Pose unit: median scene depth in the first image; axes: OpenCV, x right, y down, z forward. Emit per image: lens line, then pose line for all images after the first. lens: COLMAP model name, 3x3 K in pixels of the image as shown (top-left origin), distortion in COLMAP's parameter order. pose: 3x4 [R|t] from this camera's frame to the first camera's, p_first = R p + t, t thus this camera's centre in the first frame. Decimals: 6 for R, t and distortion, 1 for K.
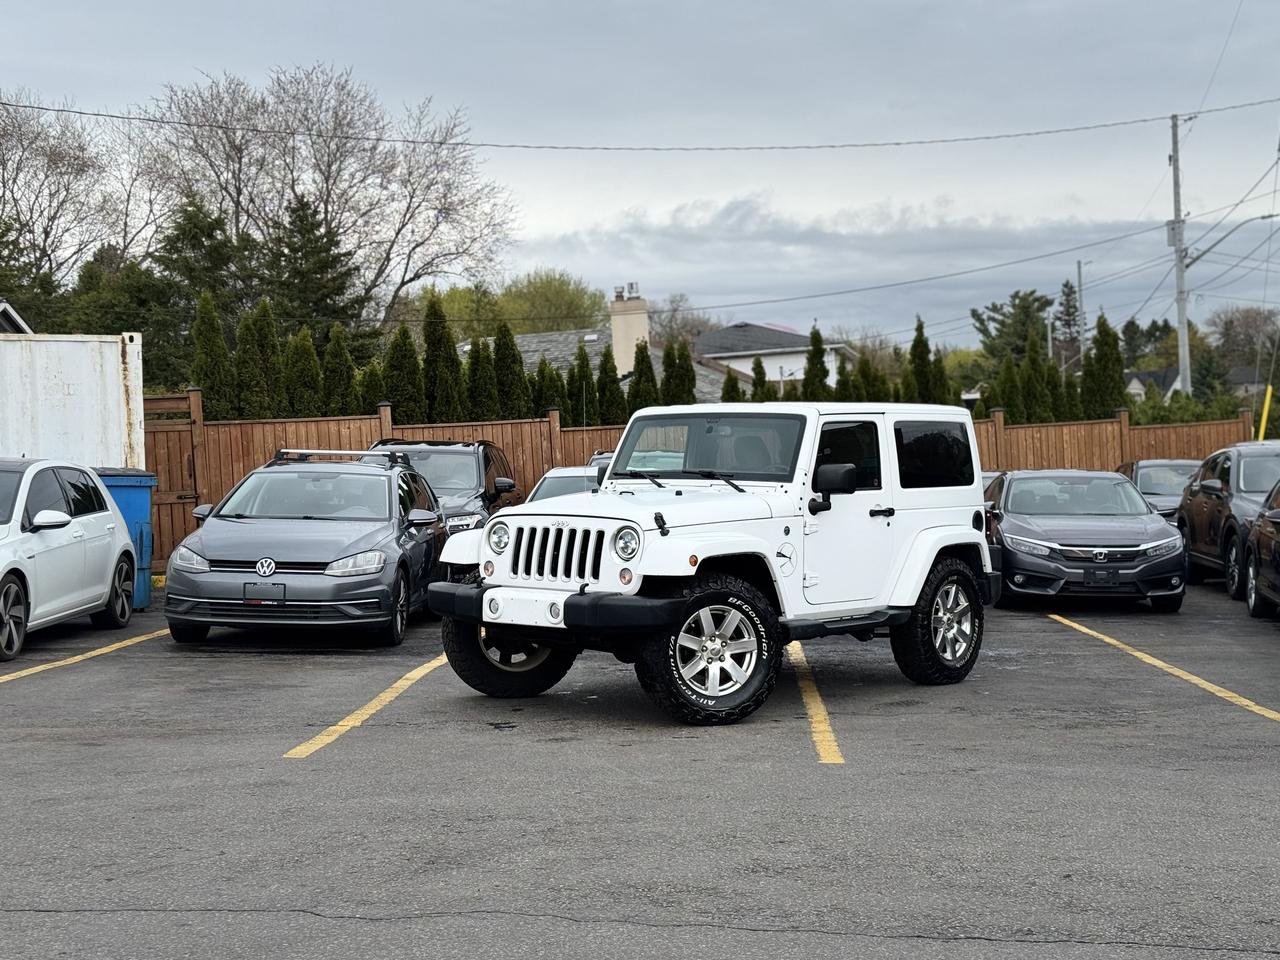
lens RADIAL K [[1842.3, 0, 616.4], [0, 1842.3, 479.3], [0, 0, 1]] dist [0.124680, 0.091953]
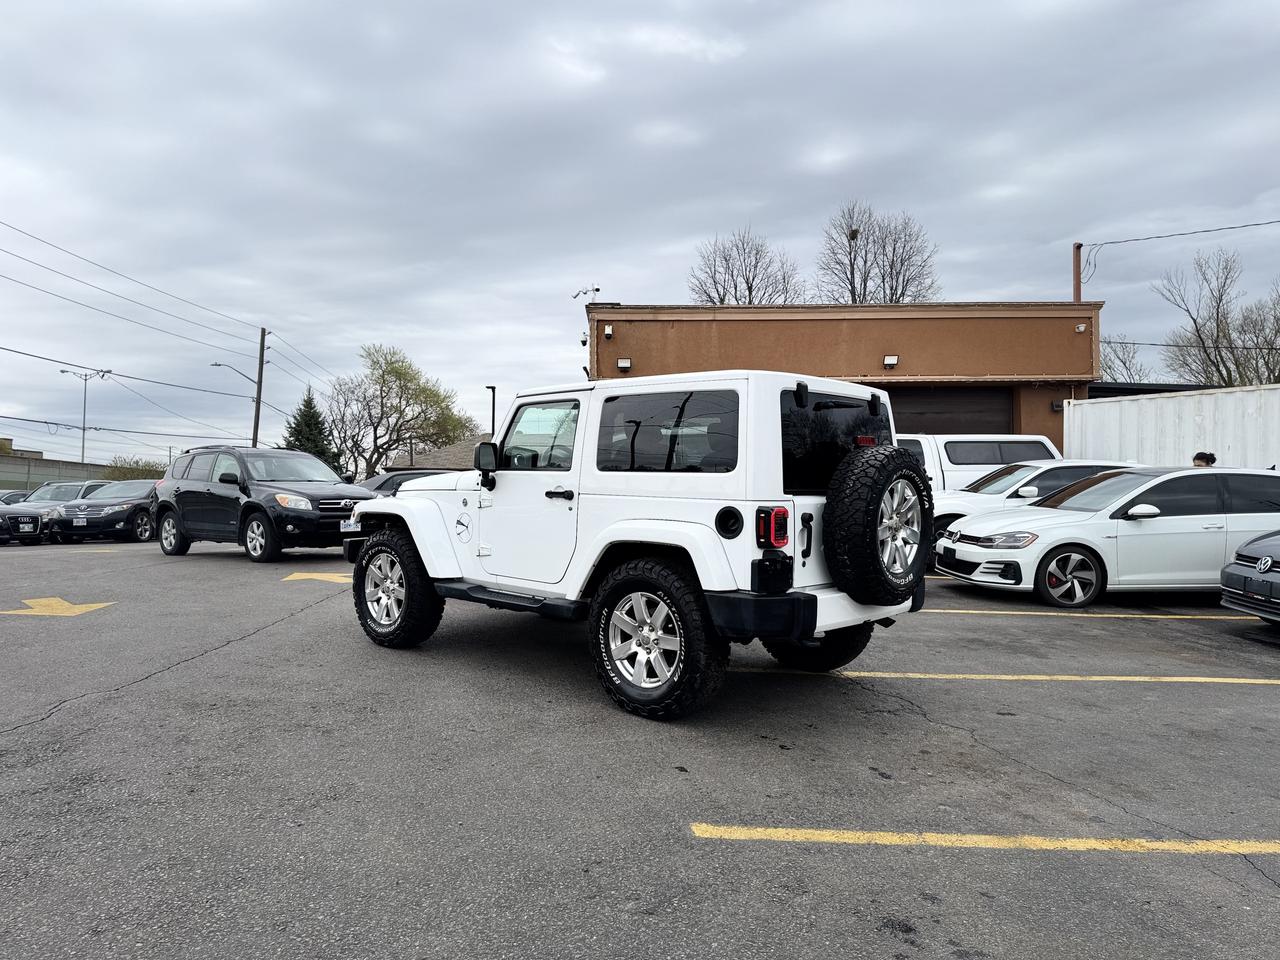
lens RADIAL K [[890.0, 0, 640.0], [0, 890.0, 480.0], [0, 0, 1]] dist [-0.006447, -0.003324]
pose [[0.073346, 0.011571, -0.997239, 0.234596], [-0.026554, 0.999601, 0.009646, 0.002015], [0.996953, 0.025773, 0.073624, 0.459207]]
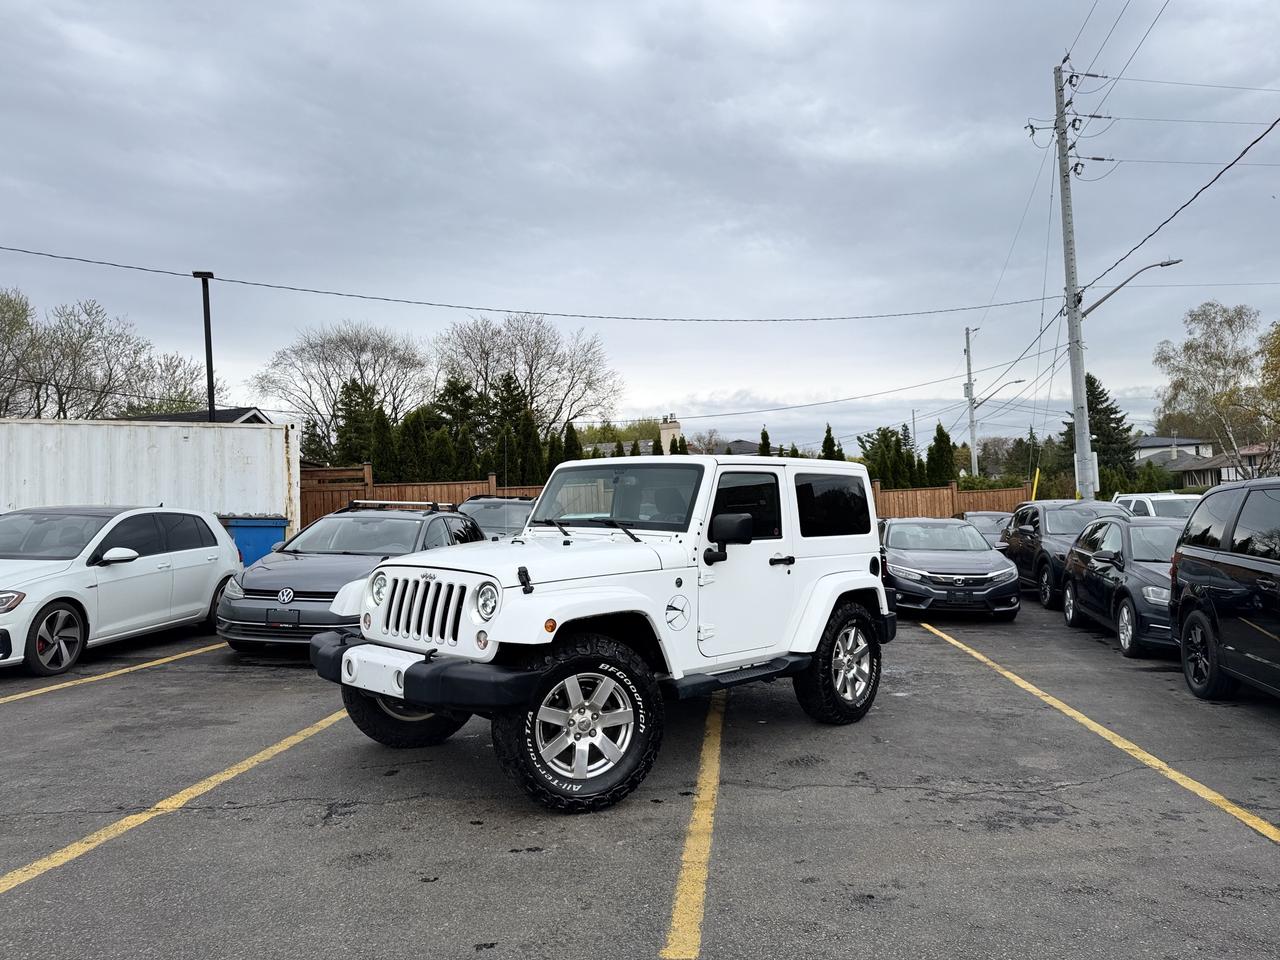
lens RADIAL K [[881.2, 0, 643.5], [0, 881.2, 474.5], [0, 0, 1]] dist [0.117160, -0.173740]
pose [[0.998847, 0.003231, -0.047907, 0.057712], [-0.005637, 0.998726, -0.050154, -0.003228], [0.047684, 0.050367, 0.997592, 0.322013]]
